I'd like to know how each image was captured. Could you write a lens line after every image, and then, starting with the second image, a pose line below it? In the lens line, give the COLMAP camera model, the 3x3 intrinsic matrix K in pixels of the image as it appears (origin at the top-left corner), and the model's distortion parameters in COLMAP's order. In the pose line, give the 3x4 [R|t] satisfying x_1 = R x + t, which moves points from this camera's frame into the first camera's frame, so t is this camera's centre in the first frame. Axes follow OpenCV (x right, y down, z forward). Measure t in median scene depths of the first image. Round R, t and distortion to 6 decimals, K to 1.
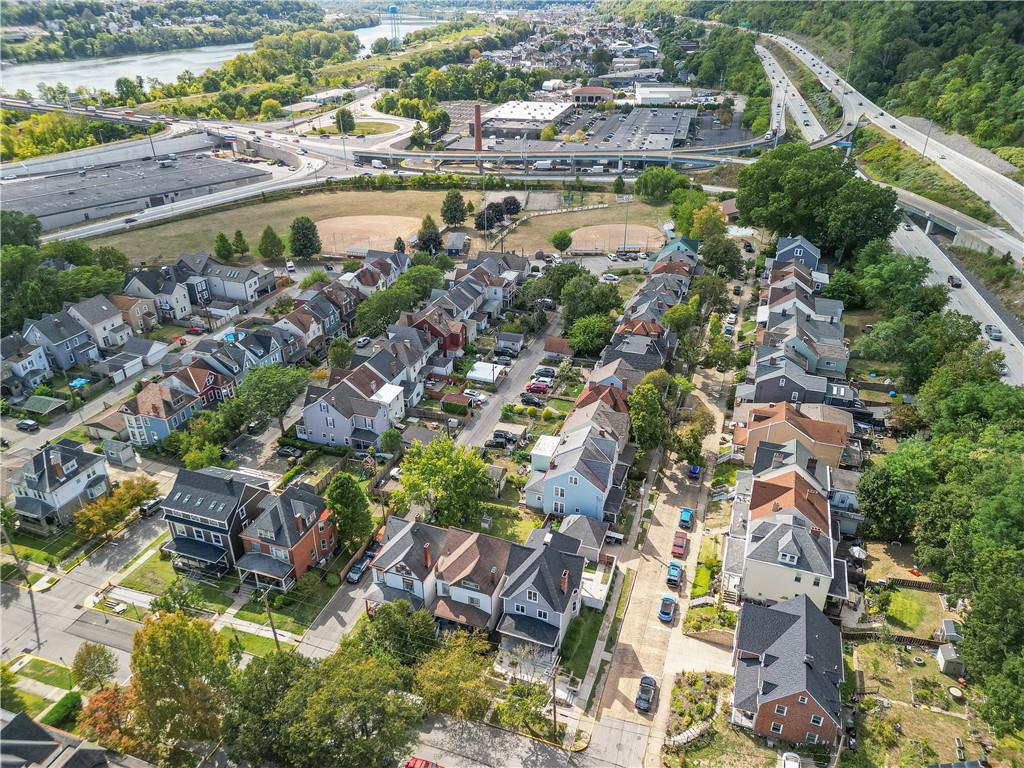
lens RADIAL K [[713.2, 0, 512.7], [0, 713.2, 384.2], [0, 0, 1]] dist [0.057266, -0.045710]
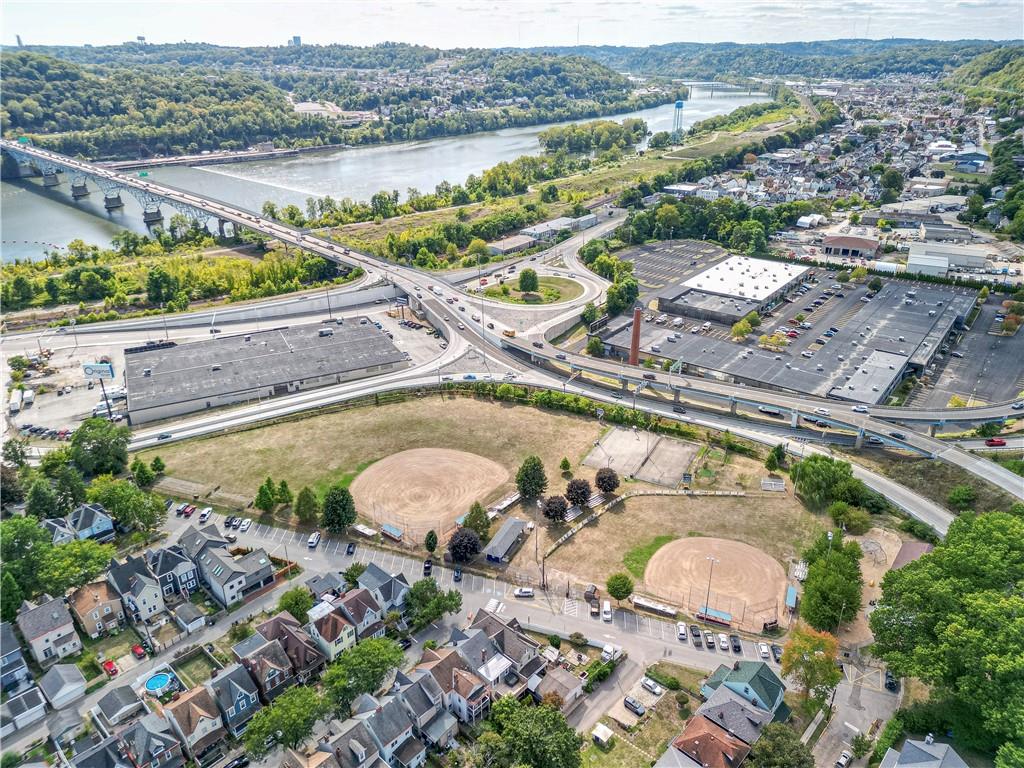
lens RADIAL K [[713.2, 0, 512.7], [0, 713.2, 384.2], [0, 0, 1]] dist [0.057266, -0.045710]
pose [[0.916738, 0.164213, -0.364178, 0.081000], [-0.186368, 0.982128, -0.026286, -0.144600], [0.353353, 0.091969, 0.930958, 0.091258]]
